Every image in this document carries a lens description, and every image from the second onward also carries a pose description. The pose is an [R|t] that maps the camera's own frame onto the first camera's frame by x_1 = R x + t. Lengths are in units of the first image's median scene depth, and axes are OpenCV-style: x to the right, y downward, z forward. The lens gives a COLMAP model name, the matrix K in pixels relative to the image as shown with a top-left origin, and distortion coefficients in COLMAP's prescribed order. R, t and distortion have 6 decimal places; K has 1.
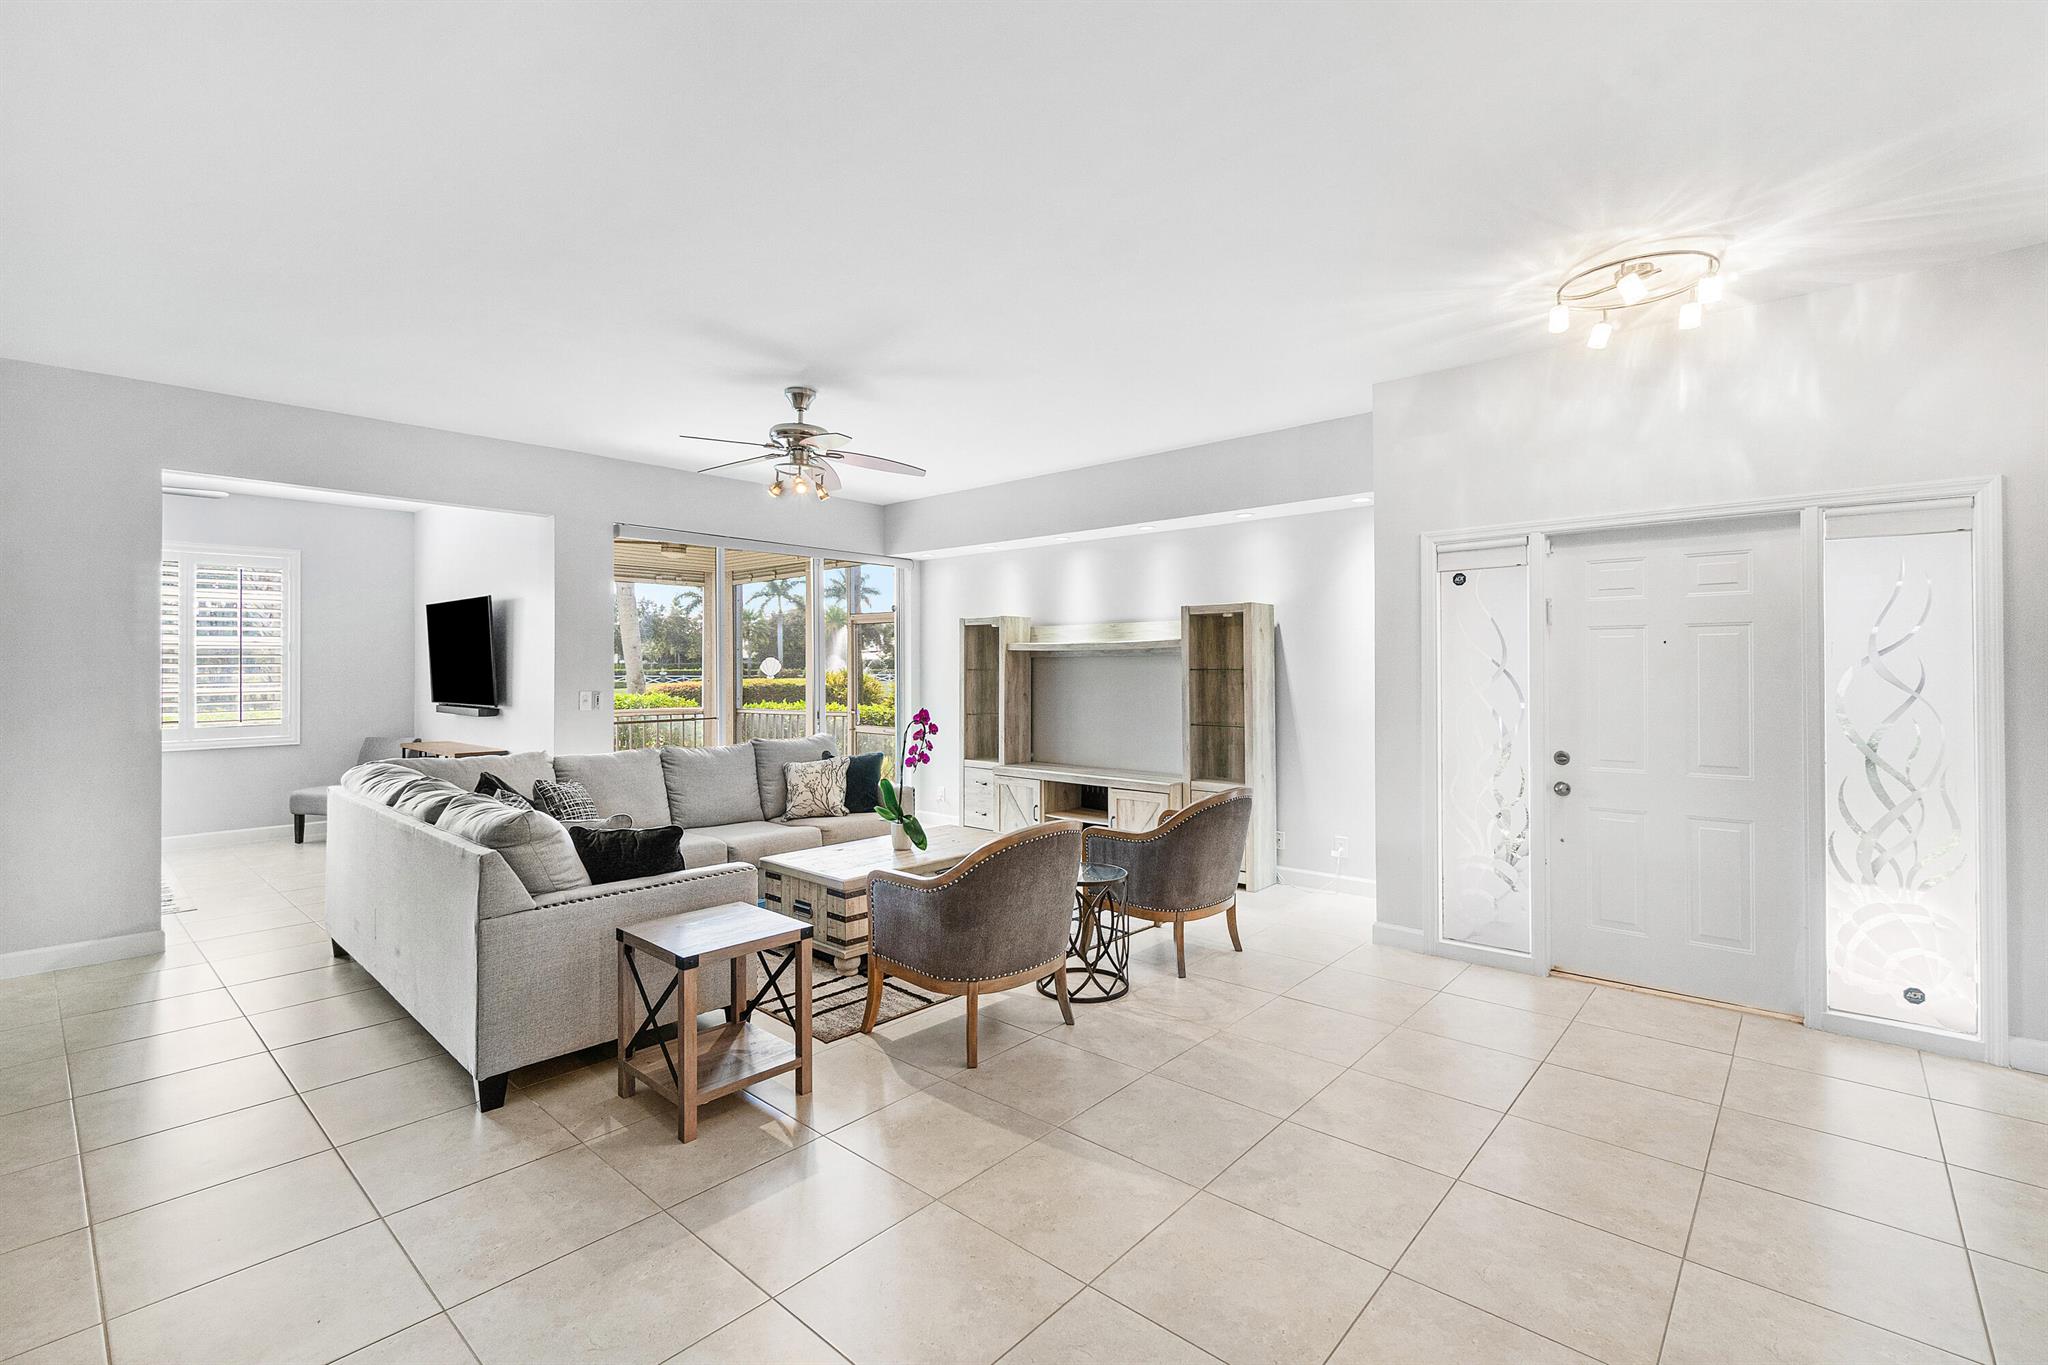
lens RADIAL K [[901.0, 0, 1016.2], [0, 901.0, 675.5], [0, 0, 1]] dist [-0.007538, 0.002130]
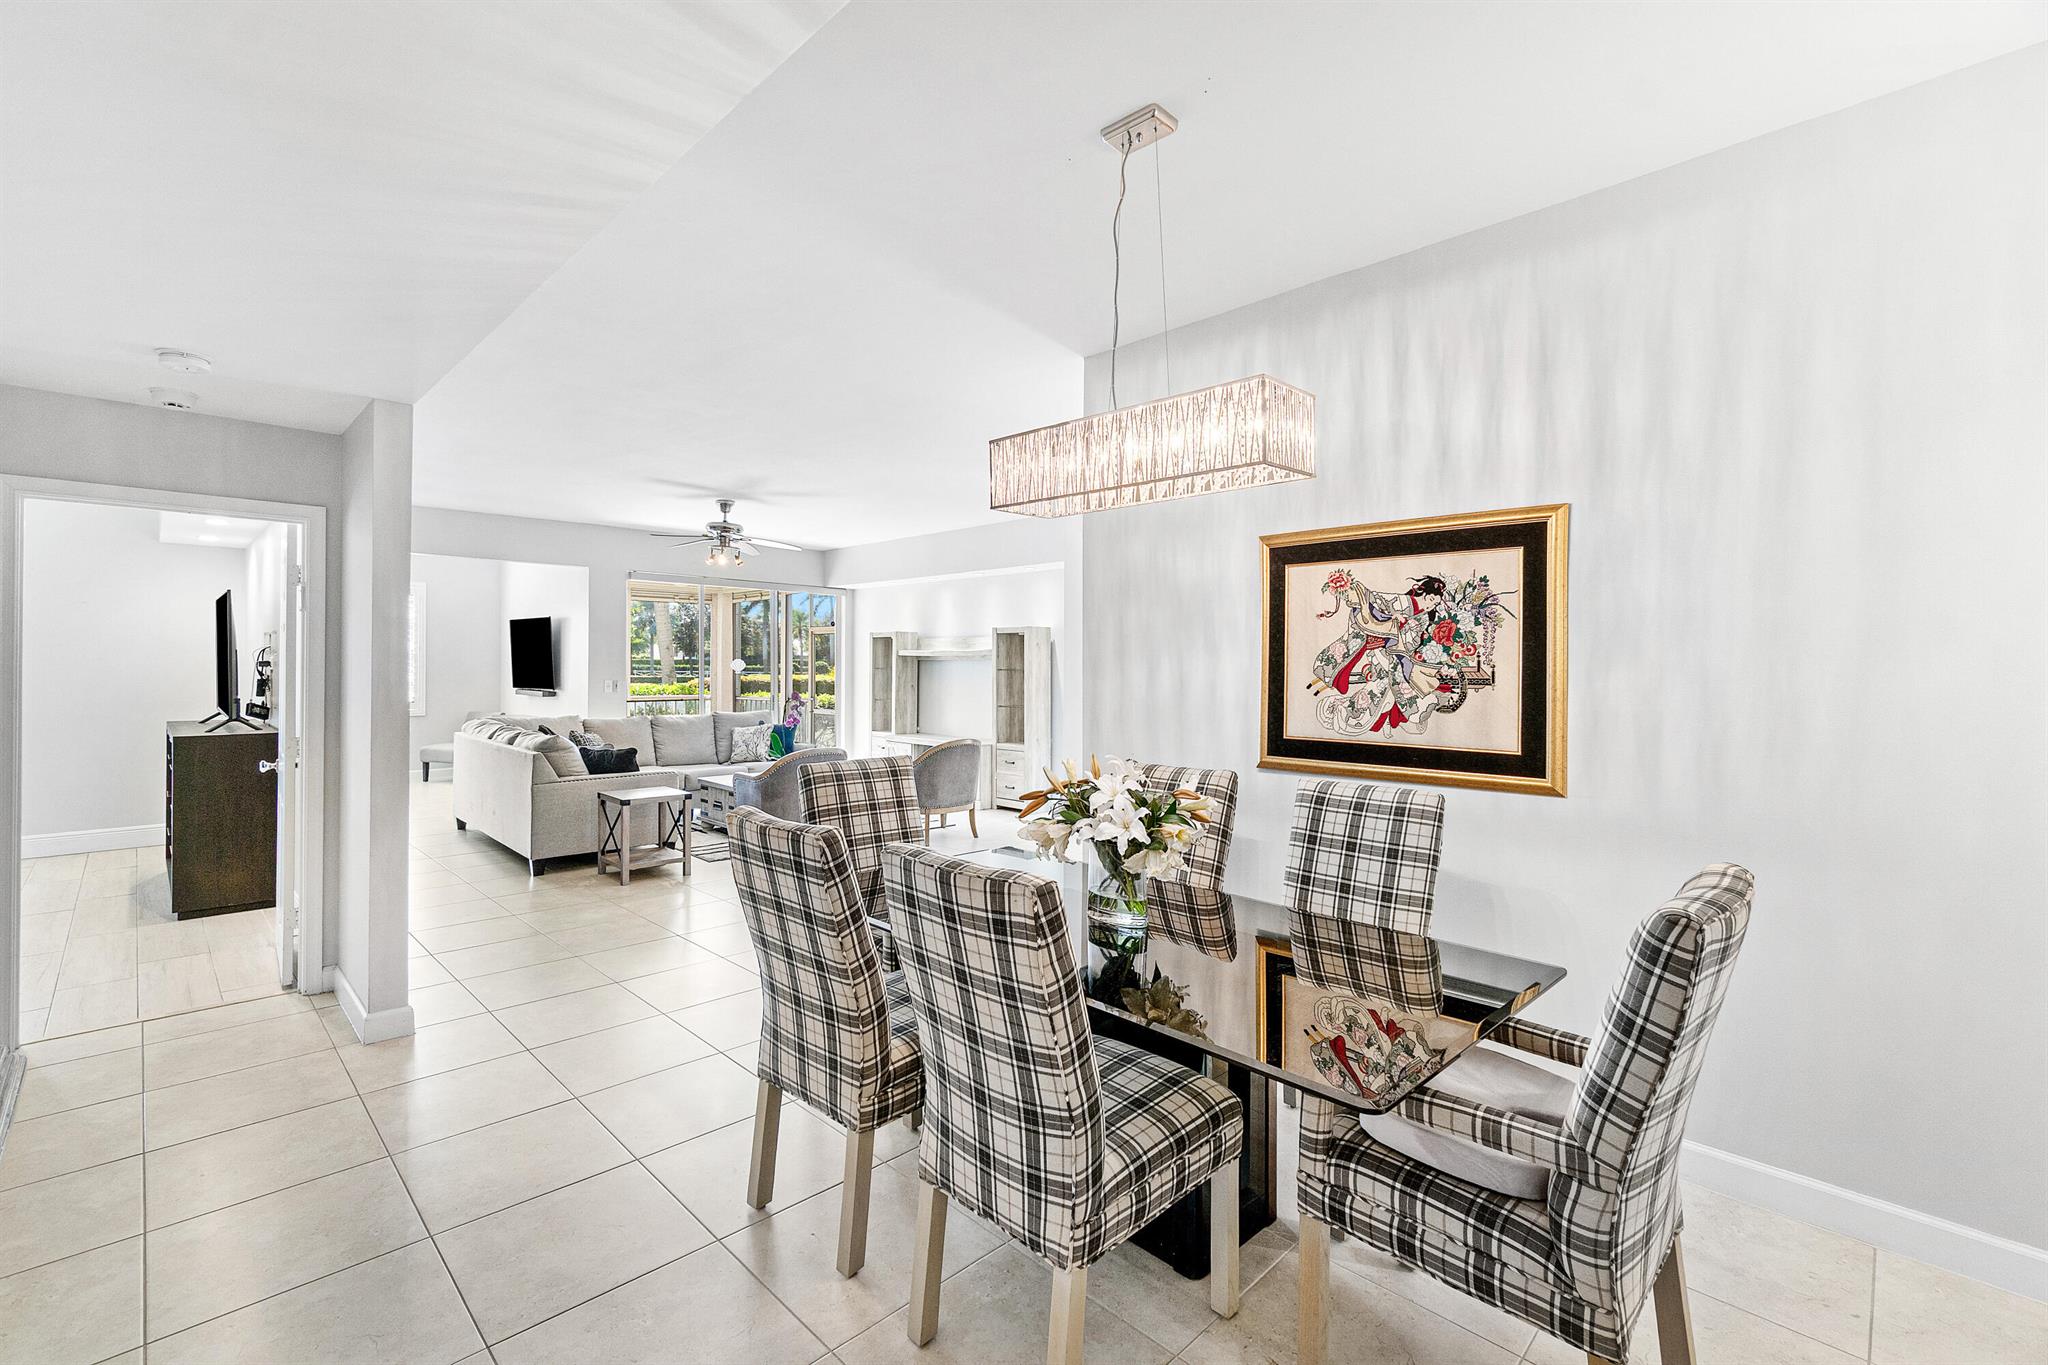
lens RADIAL K [[901.0, 0, 1025.5], [0, 901.0, 673.4], [0, 0, 1]] dist [-0.007538, 0.002130]
pose [[0.998219, 0.009752, -0.058854, 0.345813], [-0.009820, 0.999951, -0.000879, 0.000640], [0.058842, 0.001455, 0.998266, -0.529940]]
